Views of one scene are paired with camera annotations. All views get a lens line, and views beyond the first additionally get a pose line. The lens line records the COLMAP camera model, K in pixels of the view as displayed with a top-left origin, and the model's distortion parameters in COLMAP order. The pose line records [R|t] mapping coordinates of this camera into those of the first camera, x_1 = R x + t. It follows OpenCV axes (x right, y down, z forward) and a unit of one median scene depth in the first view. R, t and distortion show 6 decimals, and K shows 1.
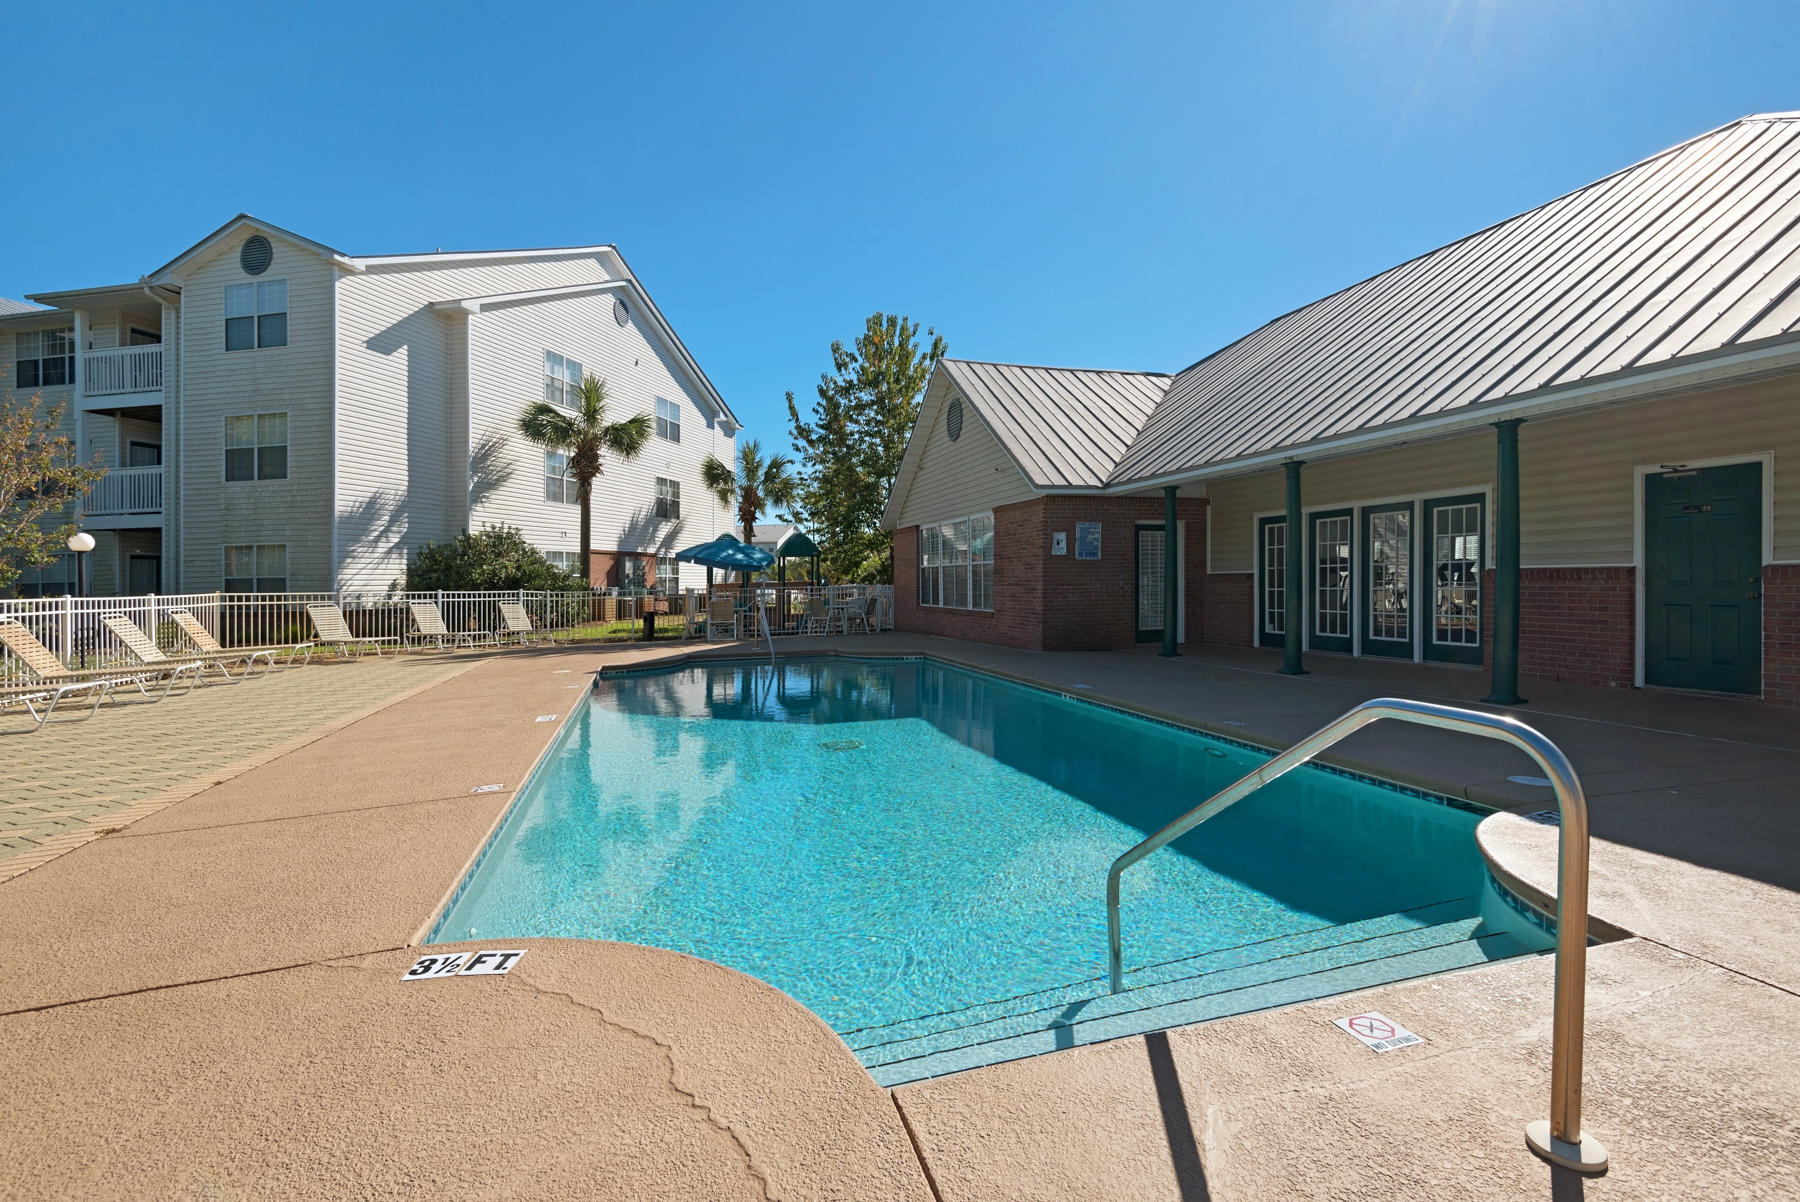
lens RADIAL K [[819.7, 0, 900.0], [0, 819.7, 601.0], [0, 0, 1]] dist [0.037860, 0.000009]
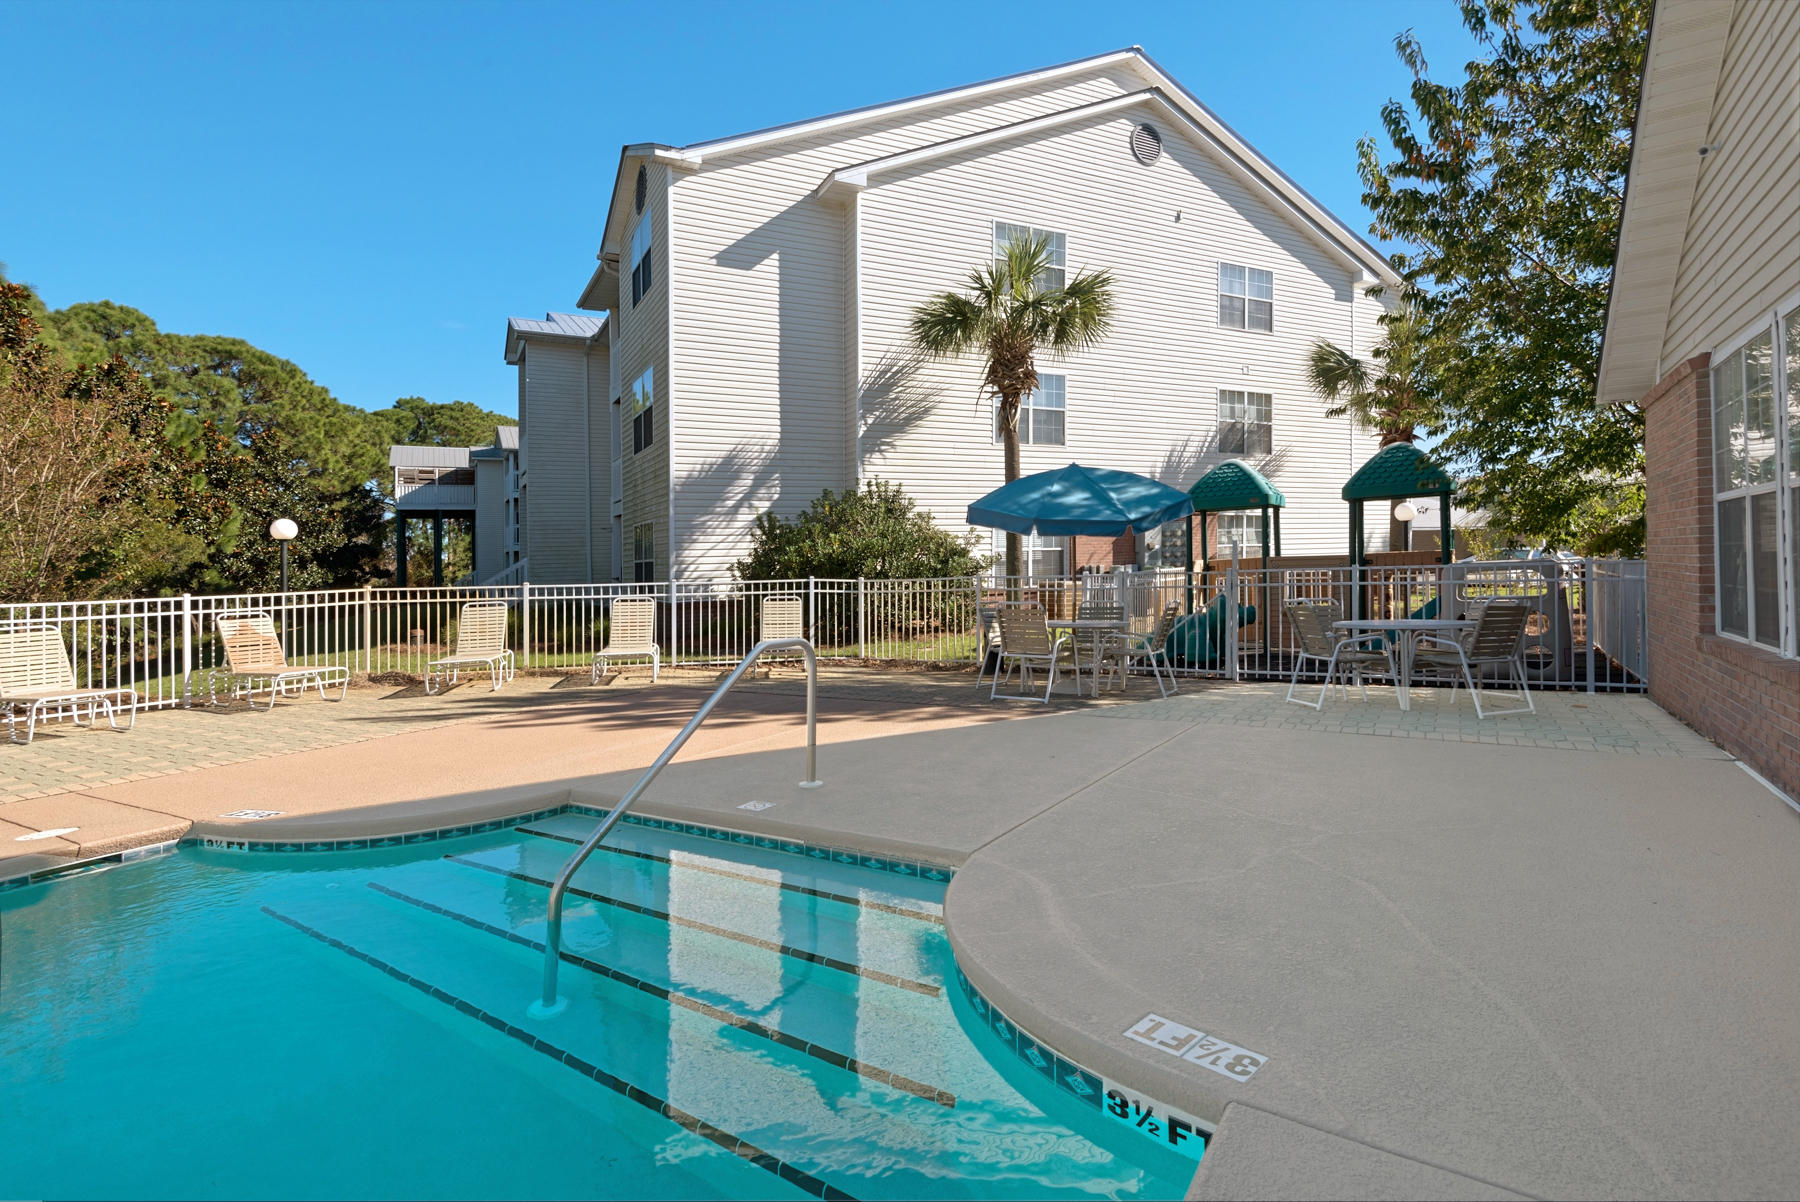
lens RADIAL K [[858.8, 0, 898.2], [0, 858.8, 559.5], [0, 0, 1]] dist [0.025380, -0.000217]
pose [[0.644798, -0.010708, -0.764278, 0.074214], [0.000226, 0.999904, -0.013819, -0.016221], [0.764353, 0.008738, 0.644739, 0.561089]]
